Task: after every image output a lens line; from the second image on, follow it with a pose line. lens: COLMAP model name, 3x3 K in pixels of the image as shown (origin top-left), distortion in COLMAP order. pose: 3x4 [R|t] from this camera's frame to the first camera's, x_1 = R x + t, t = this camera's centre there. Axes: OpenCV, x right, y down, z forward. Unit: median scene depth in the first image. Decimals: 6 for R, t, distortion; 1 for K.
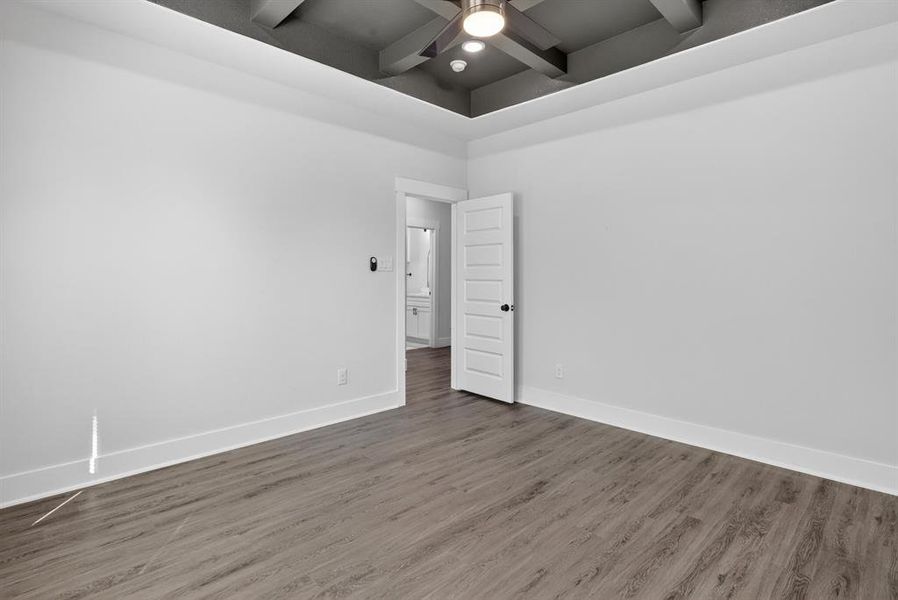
lens RADIAL K [[447.9, 0, 446.5], [0, 447.9, 268.9], [0, 0, 1]] dist [-0.003808, -0.000272]
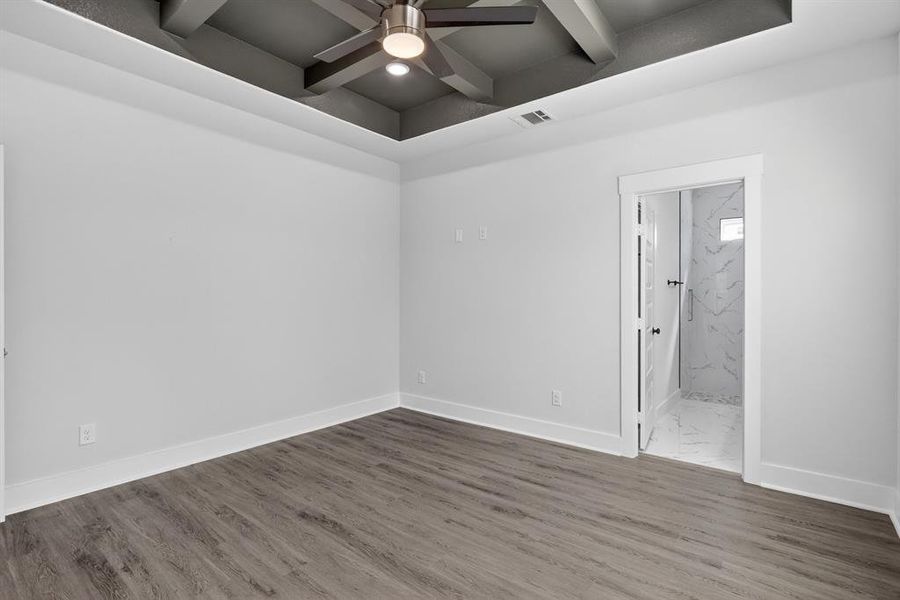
lens RADIAL K [[439.8, 0, 453.1], [0, 439.8, 287.8], [0, 0, 1]] dist [-0.003402, 0.000033]
pose [[-0.126532, 0.015552, 0.991841, -0.759449], [-0.015594, 0.999722, -0.017665, 0.010599], [-0.991840, -0.017702, -0.126254, 0.817386]]
